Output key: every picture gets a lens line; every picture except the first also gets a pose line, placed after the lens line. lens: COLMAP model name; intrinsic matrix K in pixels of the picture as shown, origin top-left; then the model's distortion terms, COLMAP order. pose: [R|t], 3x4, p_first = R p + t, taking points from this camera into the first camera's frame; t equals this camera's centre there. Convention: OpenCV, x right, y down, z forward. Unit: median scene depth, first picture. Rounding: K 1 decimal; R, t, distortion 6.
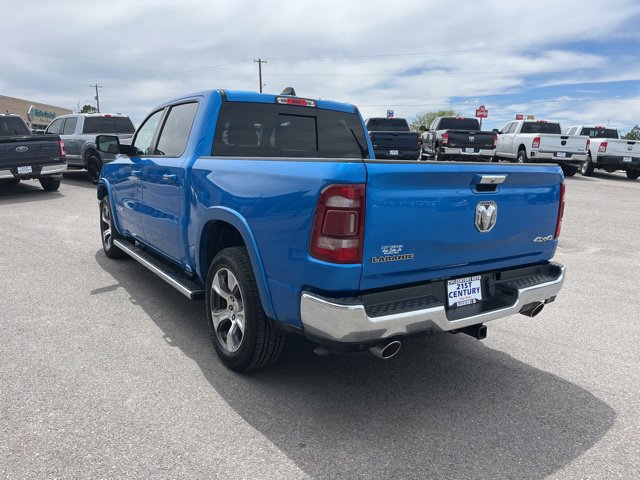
lens RADIAL K [[485.3, 0, 317.5], [0, 485.3, 233.2], [0, 0, 1]] dist [0.074232, -0.108229]
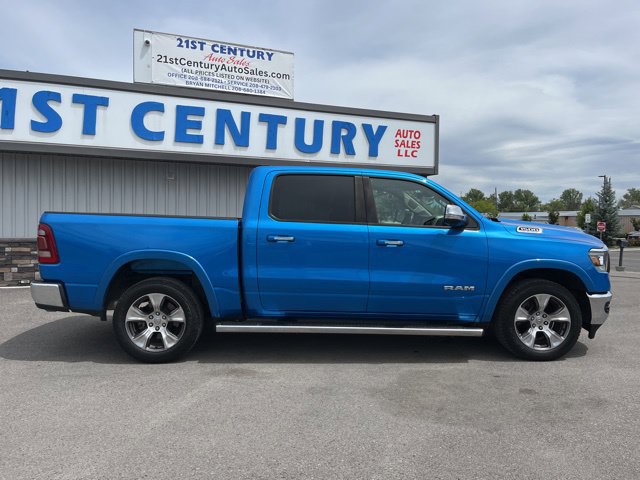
lens RADIAL K [[481.6, 0, 321.0], [0, 481.6, 233.1], [0, 0, 1]] dist [0.074510, -0.103166]
pose [[-0.513287, -0.013599, -0.858109, 1.490011], [-0.169017, 0.981894, 0.085538, -0.388127], [0.841410, 0.188941, -0.506292, 2.765295]]
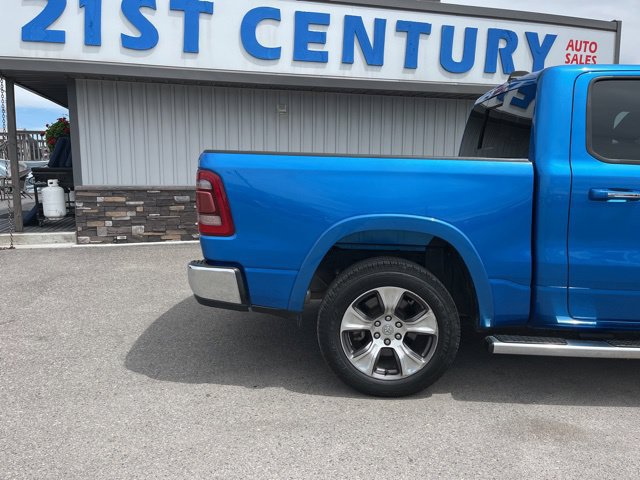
lens RADIAL K [[485.3, 0, 317.5], [0, 485.3, 233.2], [0, 0, 1]] dist [0.074232, -0.108229]
pose [[-0.599007, 0.081568, -0.796579, 1.233623], [-0.156969, 0.963536, 0.216701, -0.250553], [0.785208, 0.254843, -0.564361, 1.932098]]
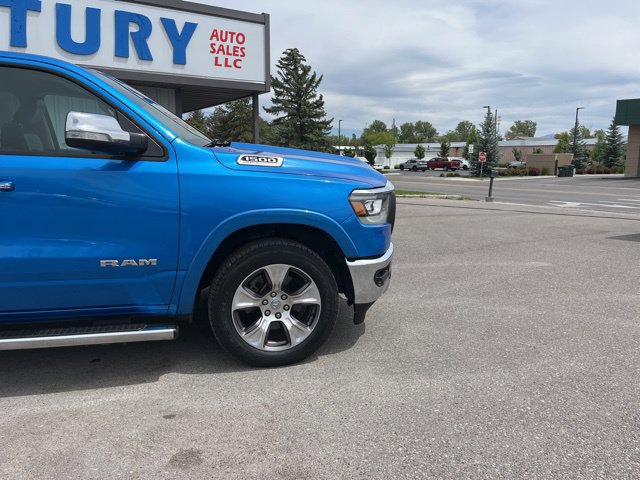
lens RADIAL K [[485.3, 0, 317.5], [0, 485.3, 233.2], [0, 0, 1]] dist [0.074232, -0.108229]
pose [[-0.345606, 0.119558, -0.930732, 0.589670], [-0.173529, 0.966601, 0.188601, -0.444132], [0.922195, 0.226691, -0.313316, 2.990346]]
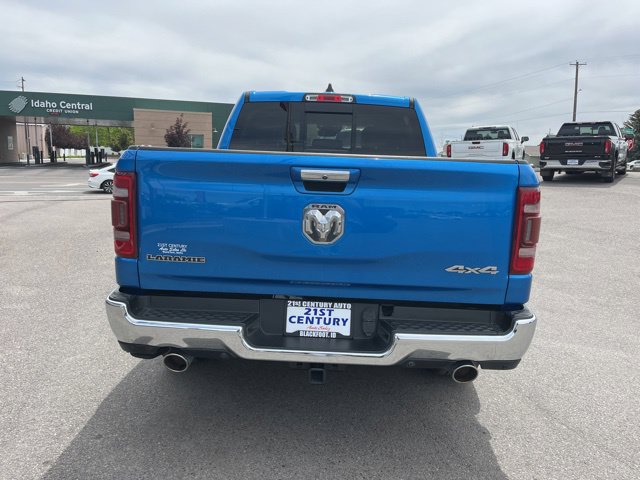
lens RADIAL K [[485.3, 0, 317.5], [0, 485.3, 233.2], [0, 0, 1]] dist [0.074232, -0.108229]
pose [[0.815016, 0.085196, -0.573141, 0.736735], [-0.102098, 0.994771, 0.002685, -0.019970], [0.570373, 0.056328, 0.819452, 0.355742]]
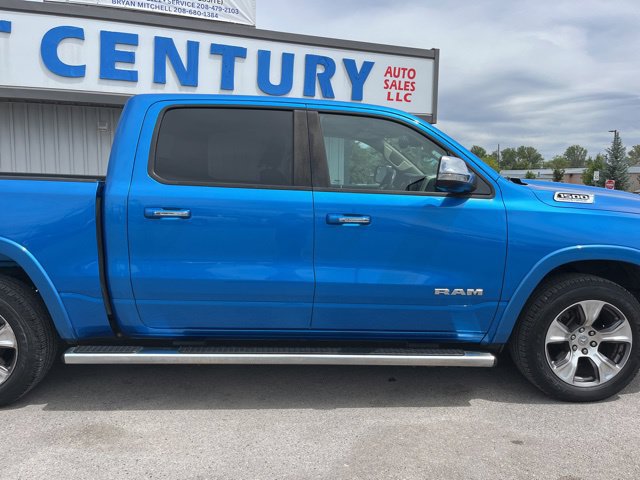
lens RADIAL K [[485.3, 0, 317.5], [0, 485.3, 233.2], [0, 0, 1]] dist [0.074232, -0.108229]
pose [[-0.517252, 0.059984, -0.853728, 0.861029], [-0.167598, 0.971127, 0.169776, -0.389057], [0.839262, 0.230900, -0.492264, 2.590571]]
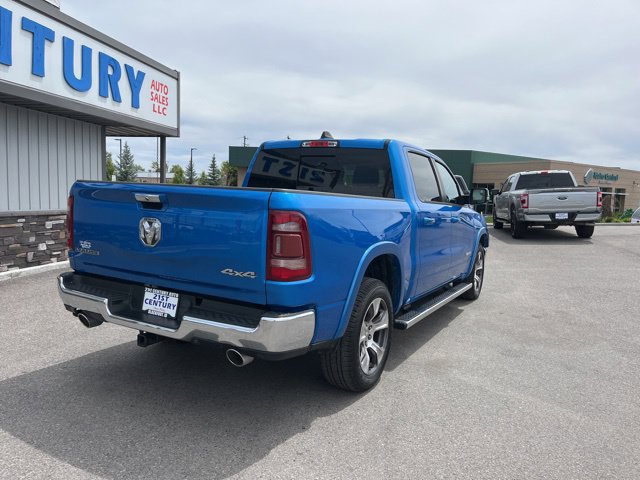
lens RADIAL K [[481.6, 0, 321.0], [0, 481.6, 233.1], [0, 0, 1]] dist [0.074510, -0.103166]
pose [[0.452948, 0.062025, -0.889377, 1.408349], [-0.173824, 0.984576, -0.019862, -0.072949], [0.874428, 0.163592, 0.456743, 0.799545]]
